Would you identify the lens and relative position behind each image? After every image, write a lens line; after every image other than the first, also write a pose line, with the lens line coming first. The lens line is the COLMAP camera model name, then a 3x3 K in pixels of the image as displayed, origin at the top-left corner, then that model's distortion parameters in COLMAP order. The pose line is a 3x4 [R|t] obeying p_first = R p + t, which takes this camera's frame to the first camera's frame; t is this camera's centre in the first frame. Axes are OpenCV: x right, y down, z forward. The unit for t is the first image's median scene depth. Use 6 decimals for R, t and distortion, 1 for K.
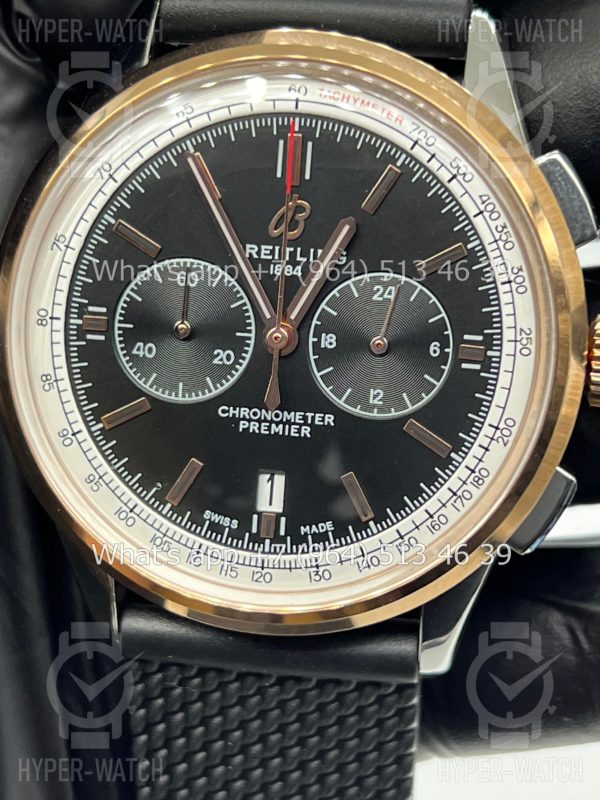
lens RADIAL K [[1953.5, 0, 297.7], [0, 1953.5, 395.8], [0, 0, 1]] dist [0.273829, 0.000000]
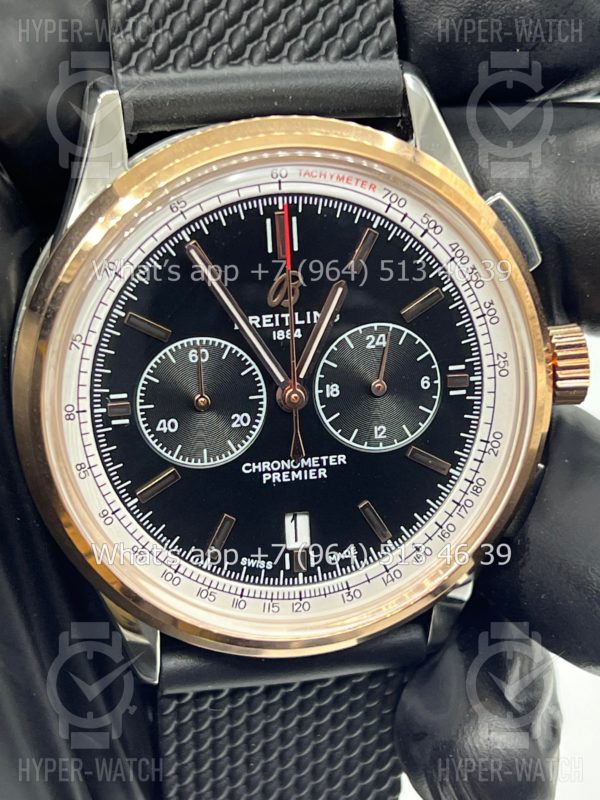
lens RADIAL K [[1953.5, 0, 299.1], [0, 1953.5, 402.2], [0, 0, 1]] dist [0.273829, 0.000000]
pose [[0.943896, -0.175209, 0.279932, -0.313523], [0.143376, 0.981017, 0.130573, -0.168917], [-0.297495, -0.083112, 0.951099, -0.052708]]
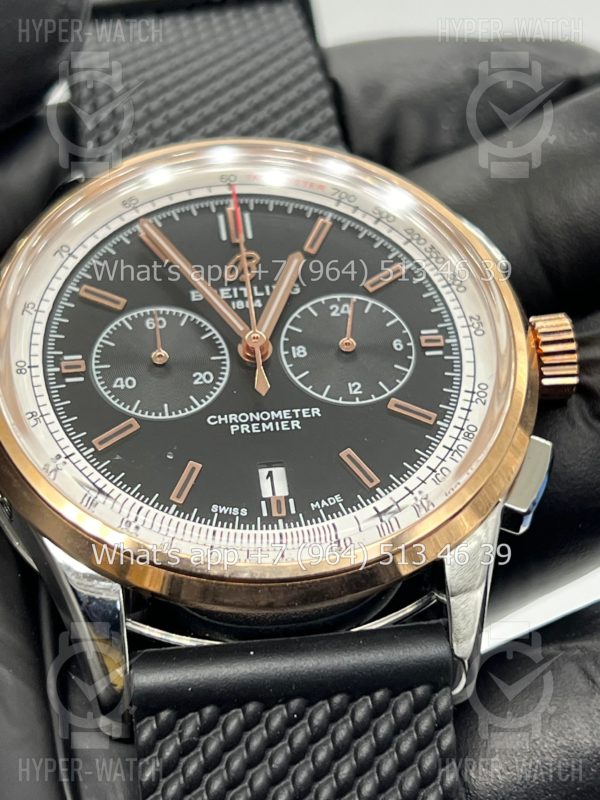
lens RADIAL K [[1953.5, 0, 298.1], [0, 1953.5, 403.1], [0, 0, 1]] dist [0.273829, 0.000000]
pose [[0.960620, -0.056895, 0.271979, -0.273560], [0.217076, 0.764685, -0.606741, 0.633596], [-0.173457, 0.641888, 0.746922, 0.225332]]
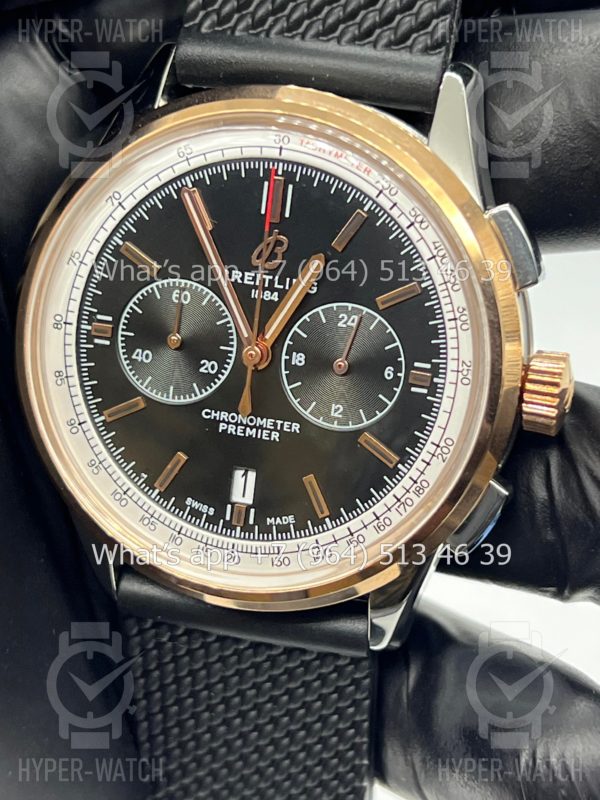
lens RADIAL K [[1953.5, 0, 305.9], [0, 1953.5, 393.5], [0, 0, 1]] dist [0.273829, 0.000000]
pose [[0.991727, 0.064154, -0.111183, 0.147899], [-0.057578, 0.996452, 0.061384, -0.078203], [0.114726, -0.054475, 0.991902, -0.133892]]
